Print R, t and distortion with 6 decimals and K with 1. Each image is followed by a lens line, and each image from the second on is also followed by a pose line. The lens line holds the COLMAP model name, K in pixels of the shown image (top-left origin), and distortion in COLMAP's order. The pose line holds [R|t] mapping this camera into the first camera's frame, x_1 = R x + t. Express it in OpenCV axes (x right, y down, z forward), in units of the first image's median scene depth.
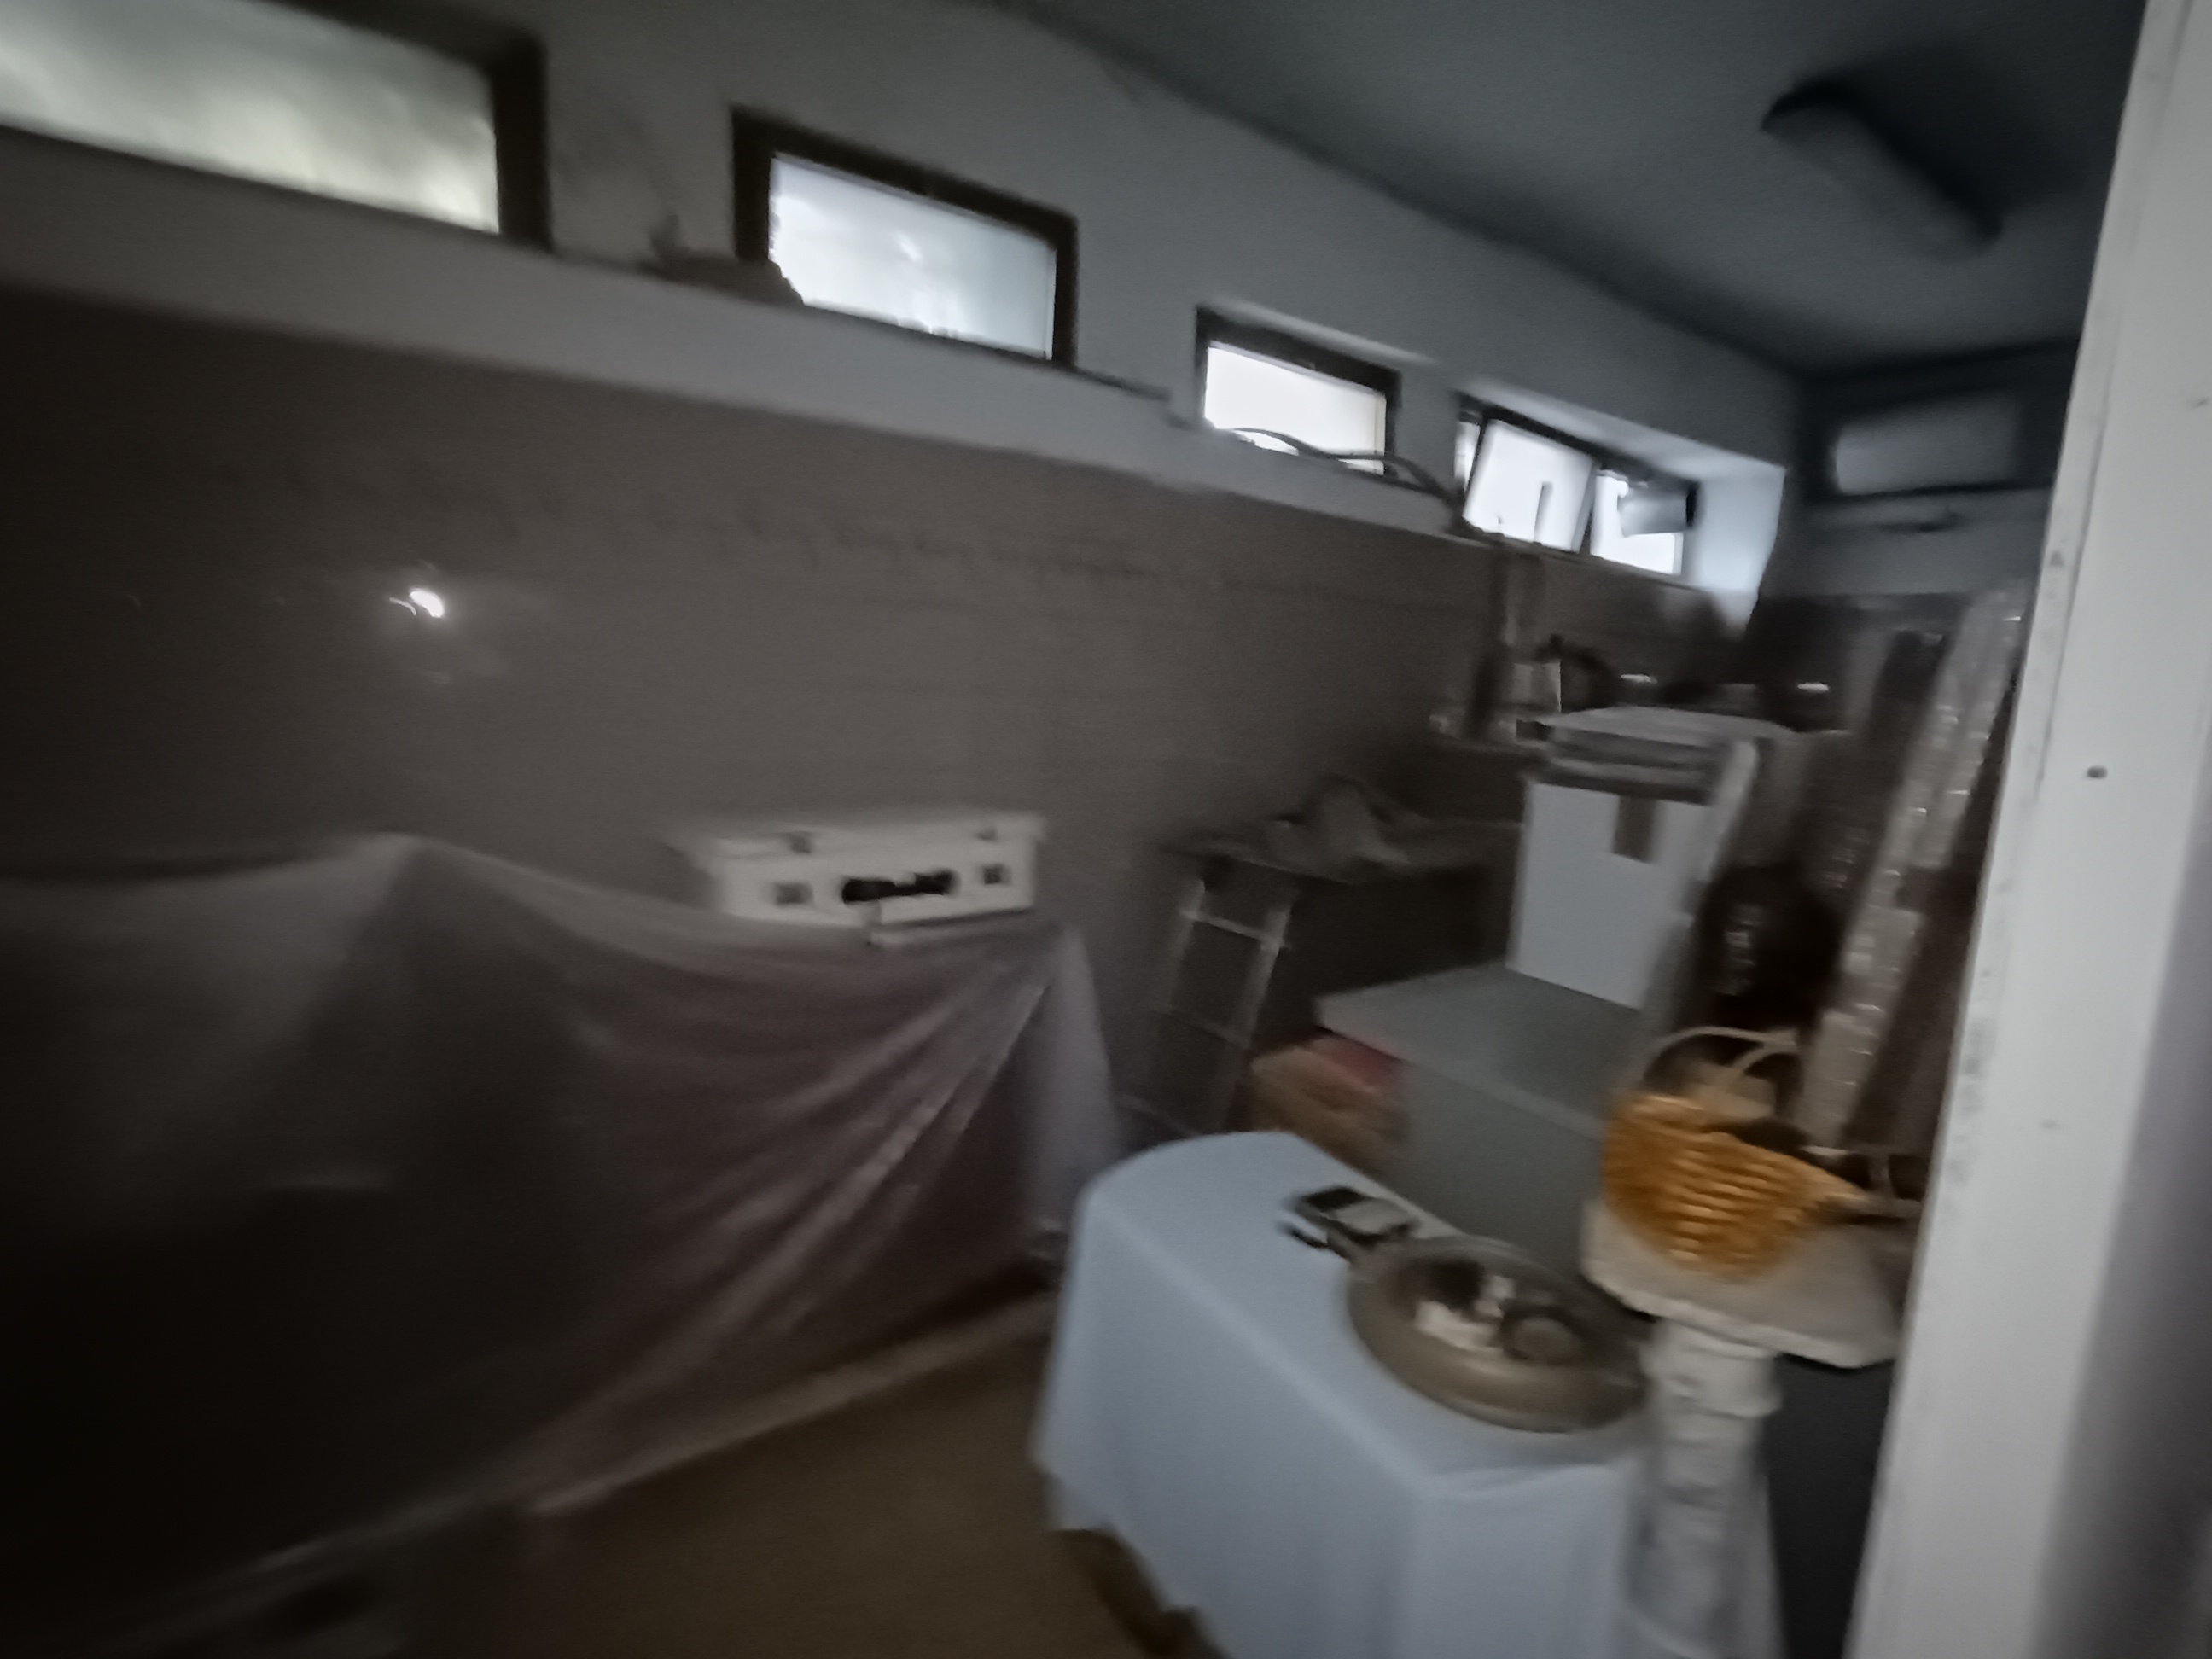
lens RADIAL K [[1022.3, 0, 1119.8], [0, 1022.3, 832.0], [0, 0, 1]] dist [-0.001418, -0.000771]
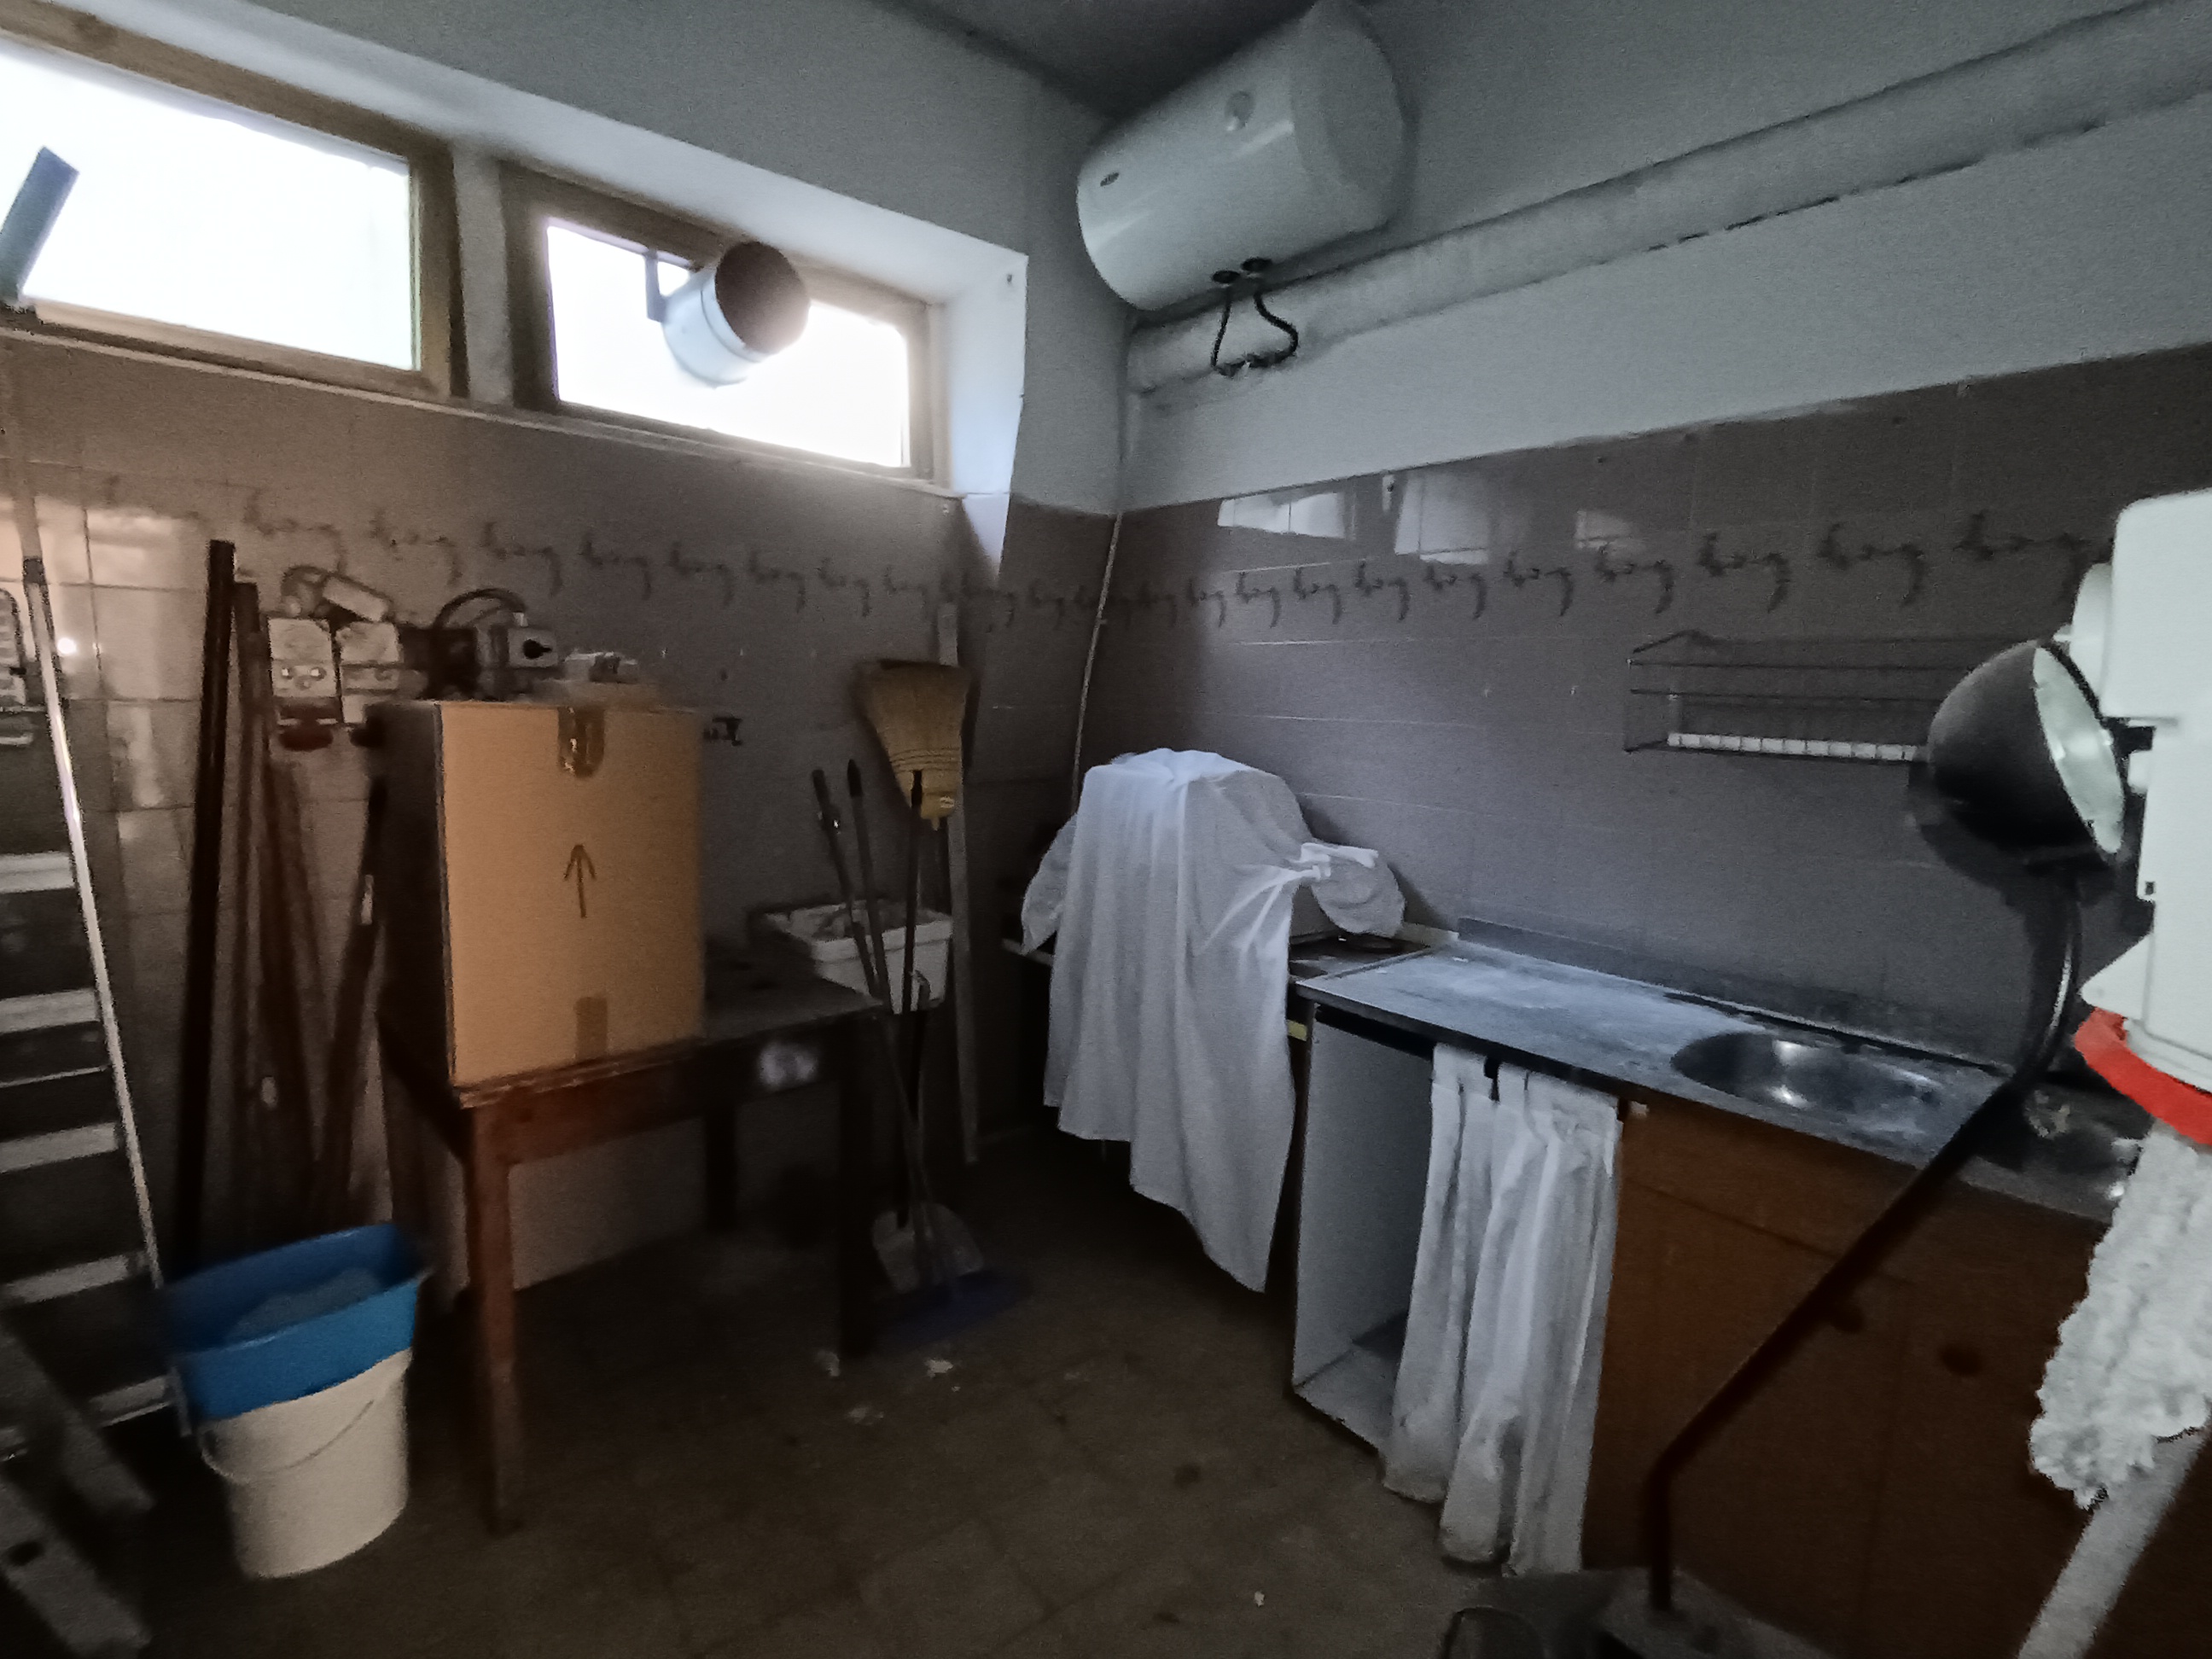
lens RADIAL K [[1022.3, 0, 1119.8], [0, 1022.3, 832.0], [0, 0, 1]] dist [-0.001418, -0.000771]
pose [[0.983335, -0.062289, 0.170802, 0.842717], [0.059976, 0.998025, 0.018674, -0.092936], [-0.171628, -0.008119, 0.985128, 0.672998]]
